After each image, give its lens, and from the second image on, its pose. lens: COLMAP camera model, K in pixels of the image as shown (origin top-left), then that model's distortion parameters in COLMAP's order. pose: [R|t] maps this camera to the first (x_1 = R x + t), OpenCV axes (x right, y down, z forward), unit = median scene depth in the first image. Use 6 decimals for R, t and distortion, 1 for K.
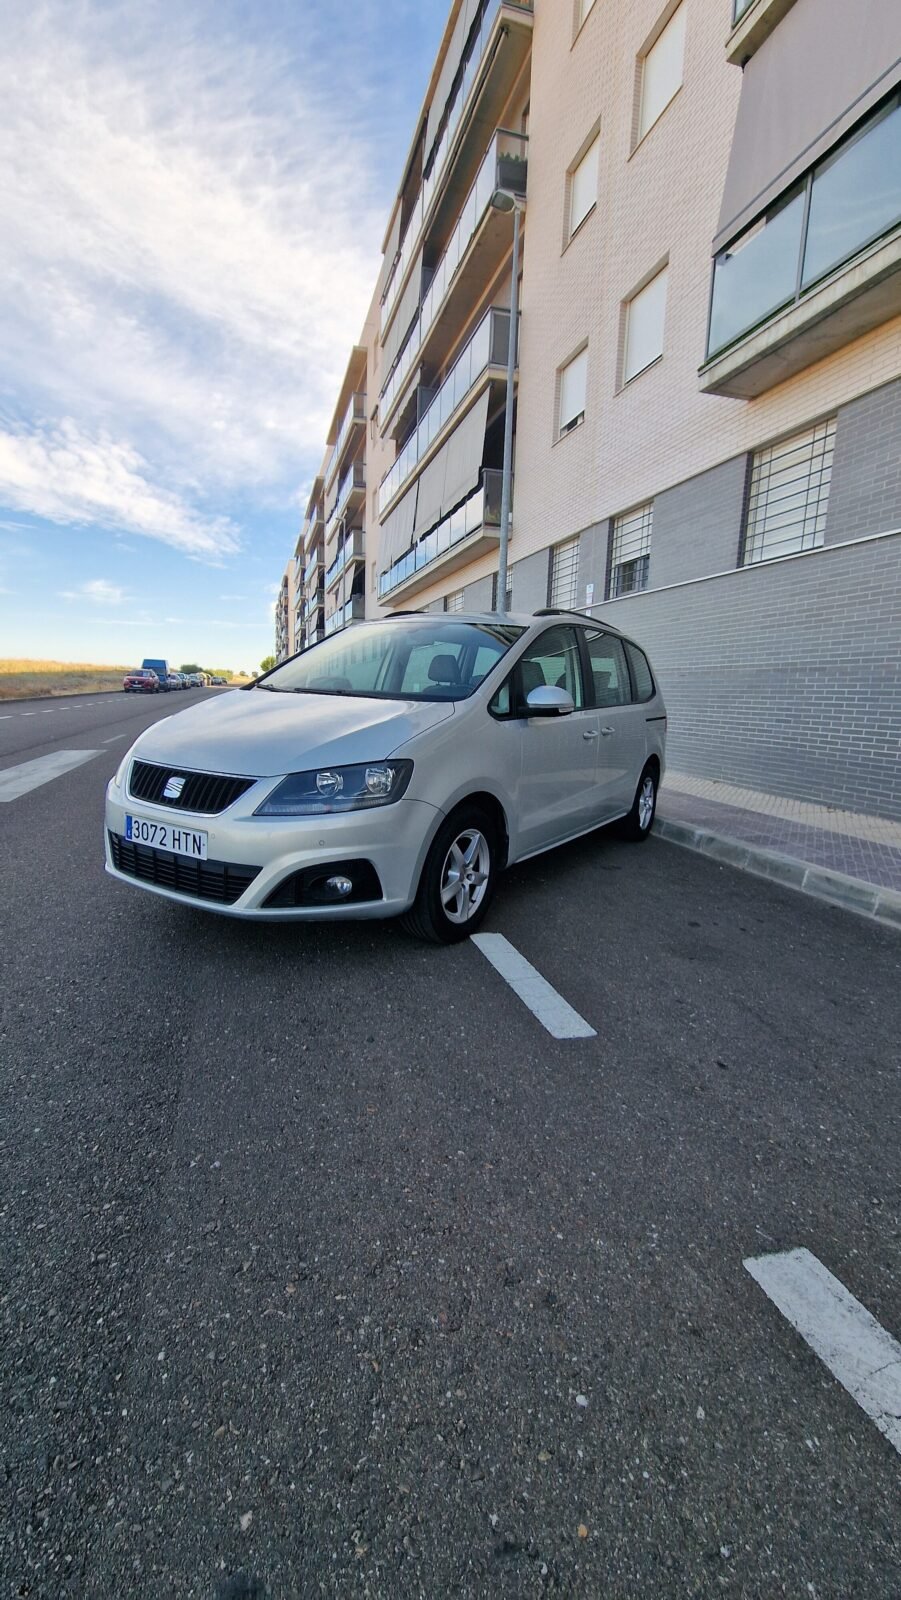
lens RADIAL K [[658.6, 0, 451.5], [0, 658.6, 809.3], [0, 0, 1]] dist [0.001802, -0.004060]
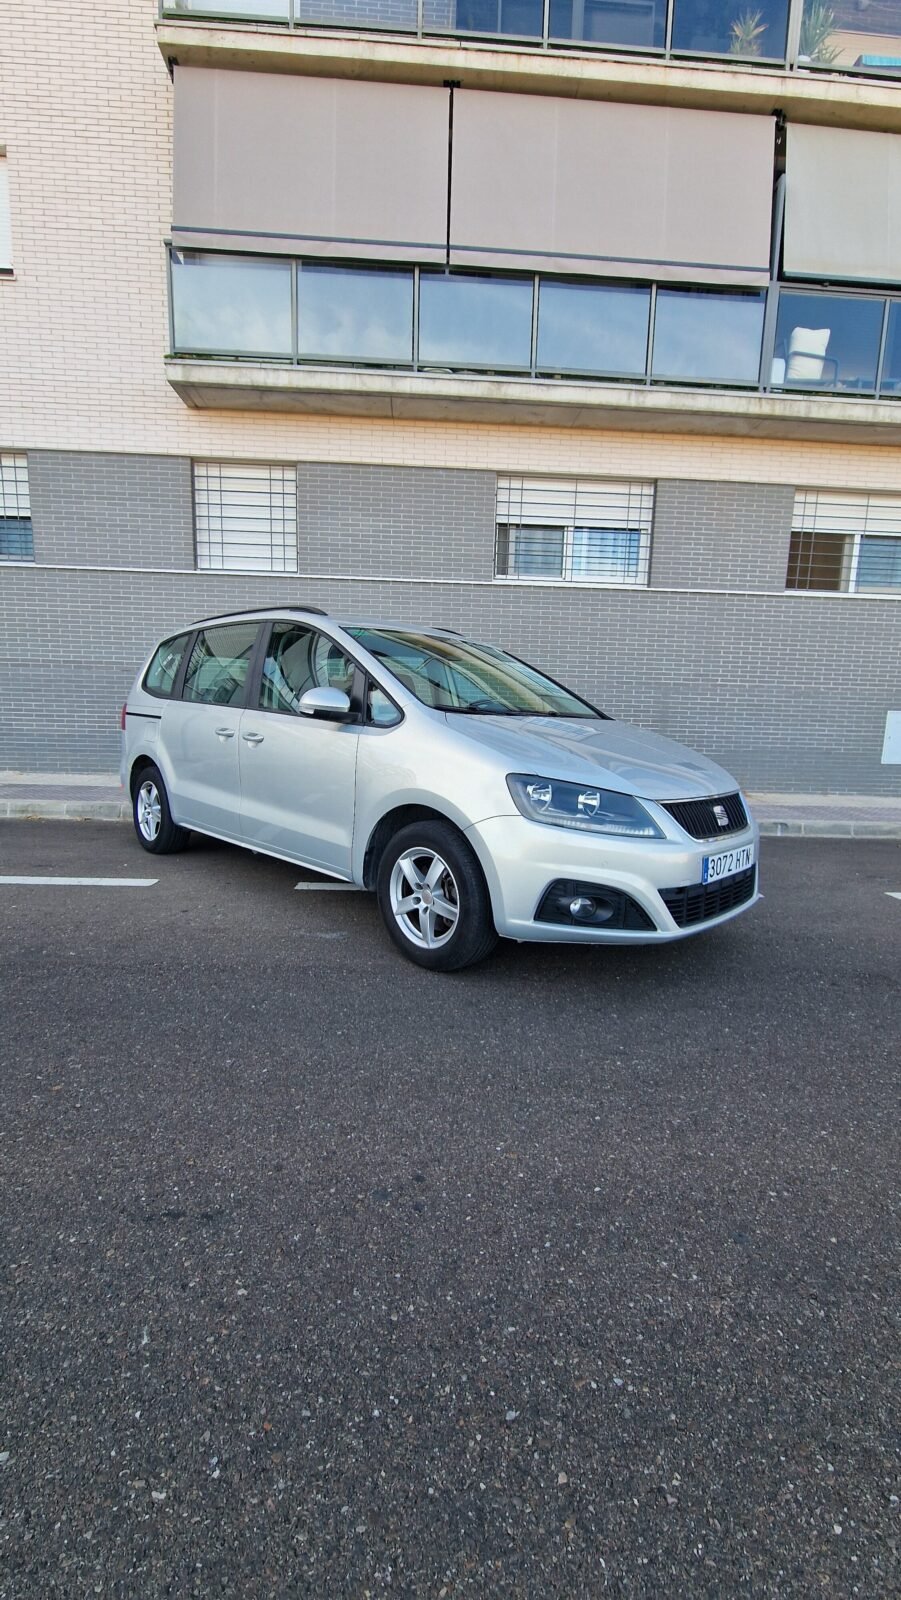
lens RADIAL K [[658.6, 0, 449.2], [0, 658.6, 808.3], [0, 0, 1]] dist [0.001802, -0.004060]
pose [[0.223786, -0.176983, 0.958435, -0.670299], [0.149733, 0.977944, 0.145624, -0.115492], [-0.963068, 0.110921, 0.245350, 0.511623]]
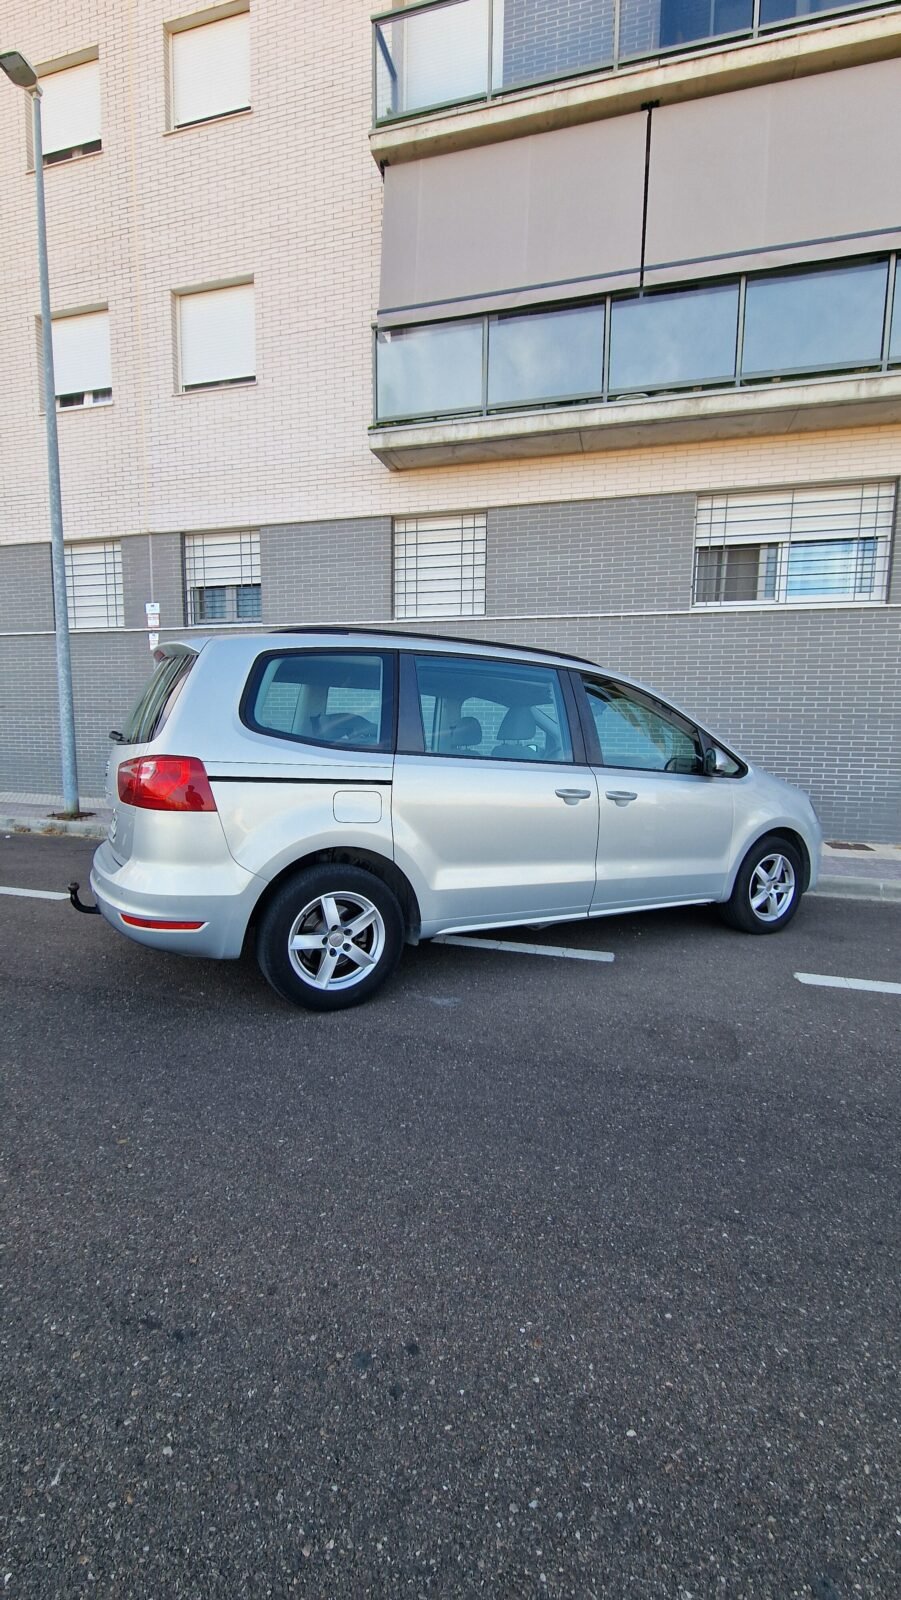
lens RADIAL K [[658.6, 0, 449.1], [0, 658.6, 808.5], [0, 0, 1]] dist [0.001802, -0.004060]
pose [[0.525405, -0.122781, 0.841947, -0.602318], [0.149572, 0.987452, 0.050661, -0.121916], [-0.837602, 0.099314, 0.537177, 0.457192]]
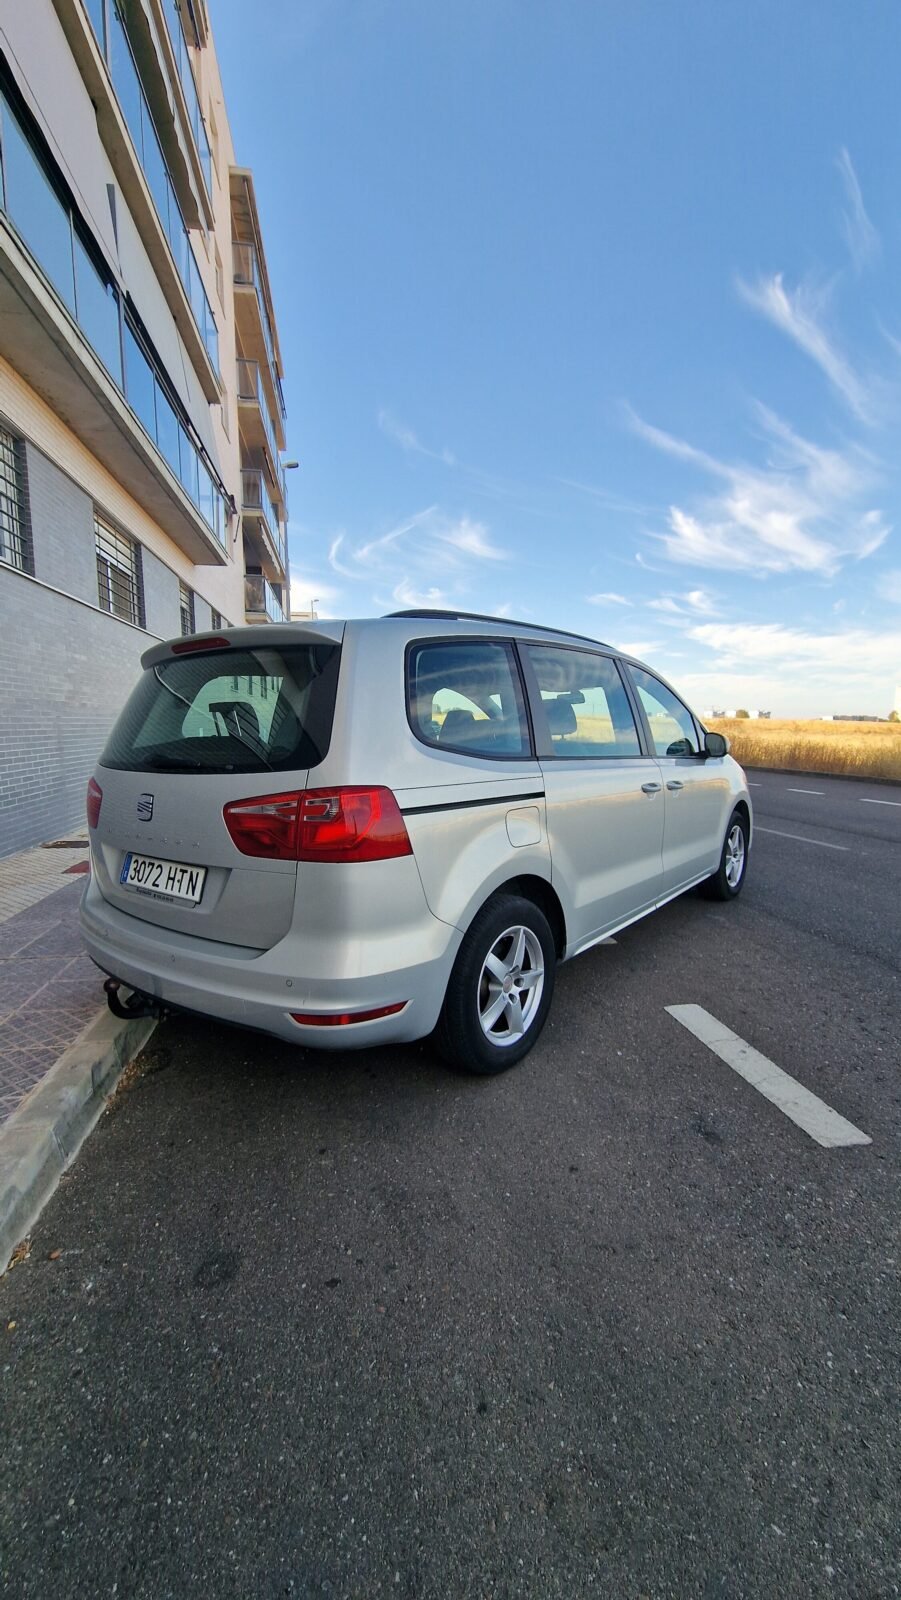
lens RADIAL K [[658.6, 0, 451.7], [0, 658.6, 803.7], [0, 0, 1]] dist [0.001802, -0.004060]
pose [[-0.992907, -0.044395, 0.110298, 0.012262], [-0.009854, 0.955209, 0.295767, -0.273769], [-0.118488, 0.292582, -0.948871, 1.411387]]
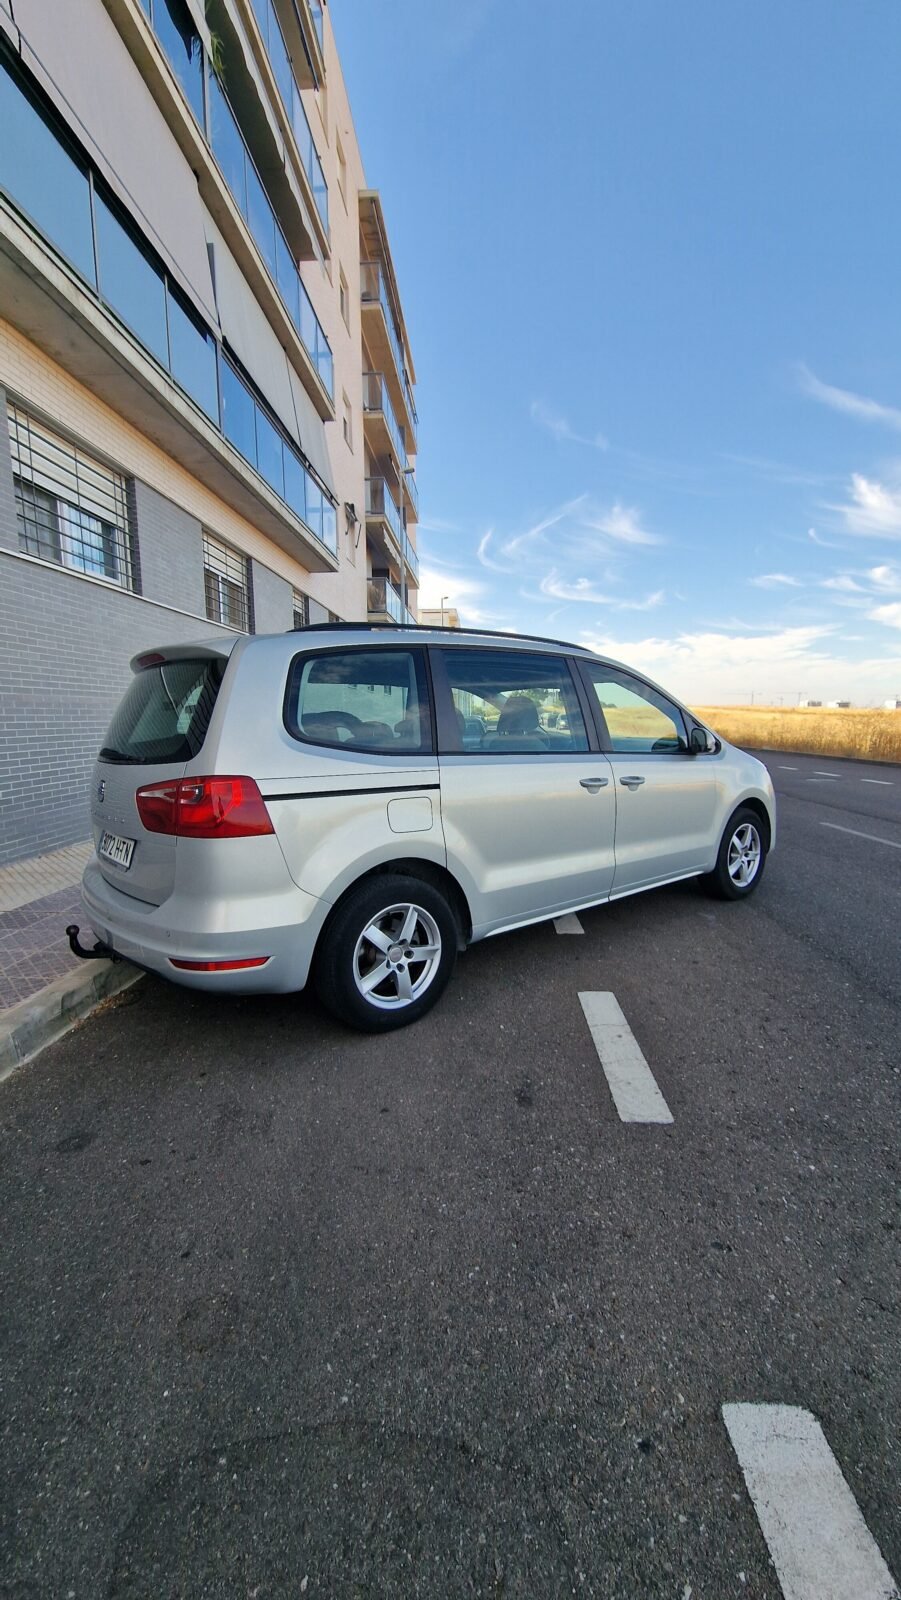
lens RADIAL K [[658.6, 0, 452.1], [0, 658.6, 804.7], [0, 0, 1]] dist [0.001802, -0.004060]
pose [[-0.946247, -0.067322, 0.316360, -0.154747], [0.033815, 0.952148, 0.303760, -0.283888], [-0.321671, 0.298130, -0.898691, 1.421173]]
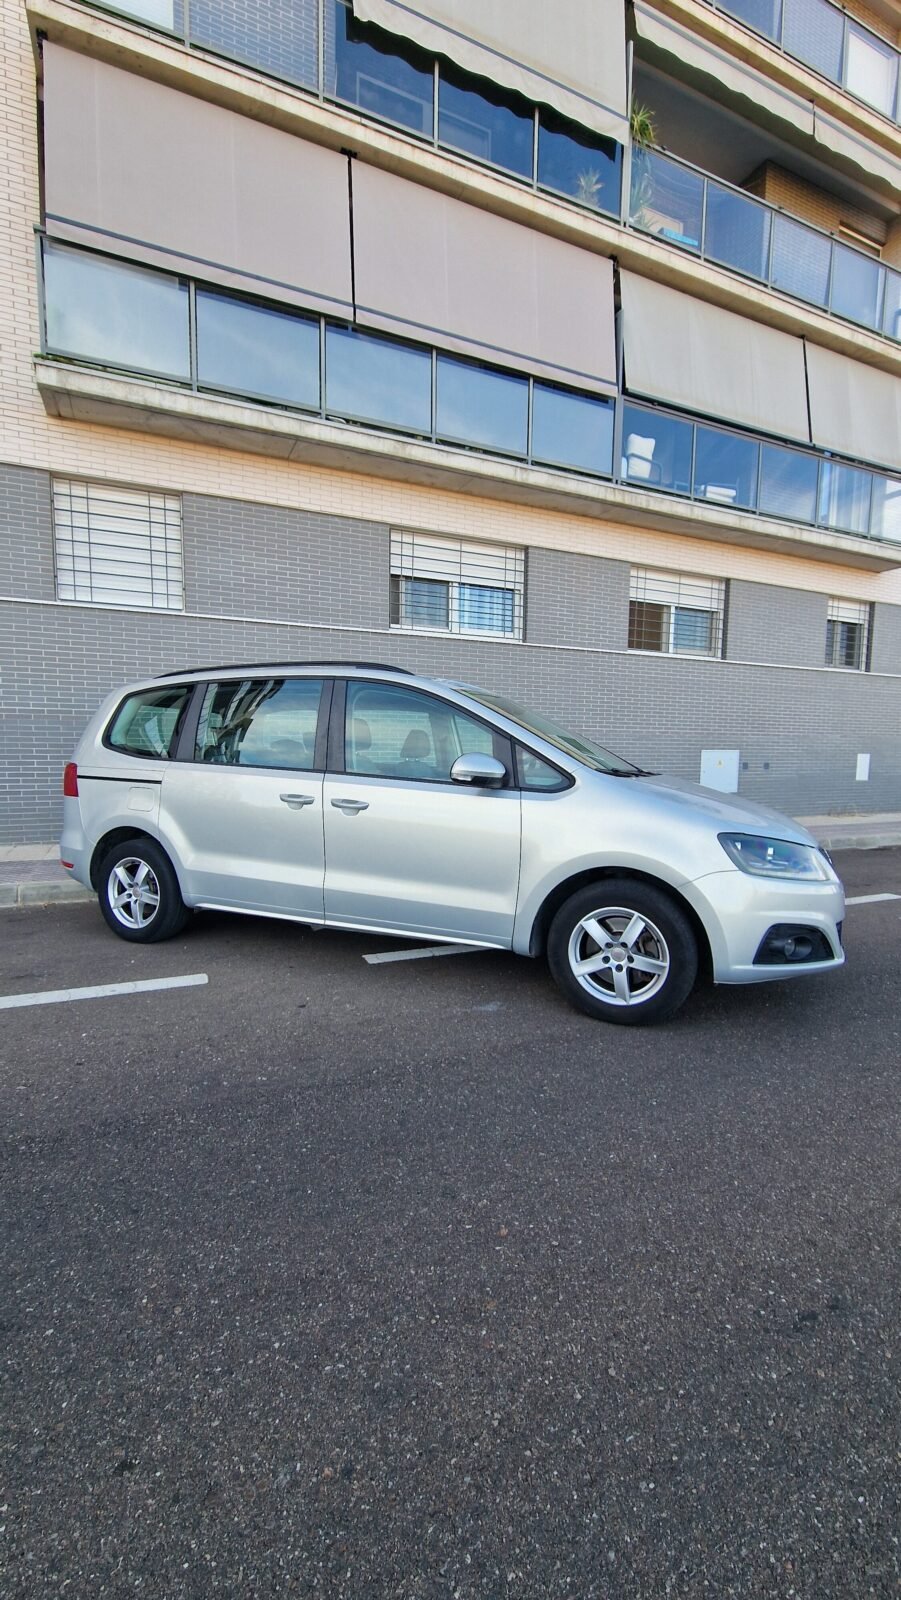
lens RADIAL K [[658.6, 0, 449.9], [0, 658.6, 808.0], [0, 0, 1]] dist [0.001802, -0.004060]
pose [[-0.146692, -0.127267, 0.980961, -0.678106], [0.154724, 0.976530, 0.149829, -0.185196], [-0.977007, 0.173757, -0.123557, 0.812829]]
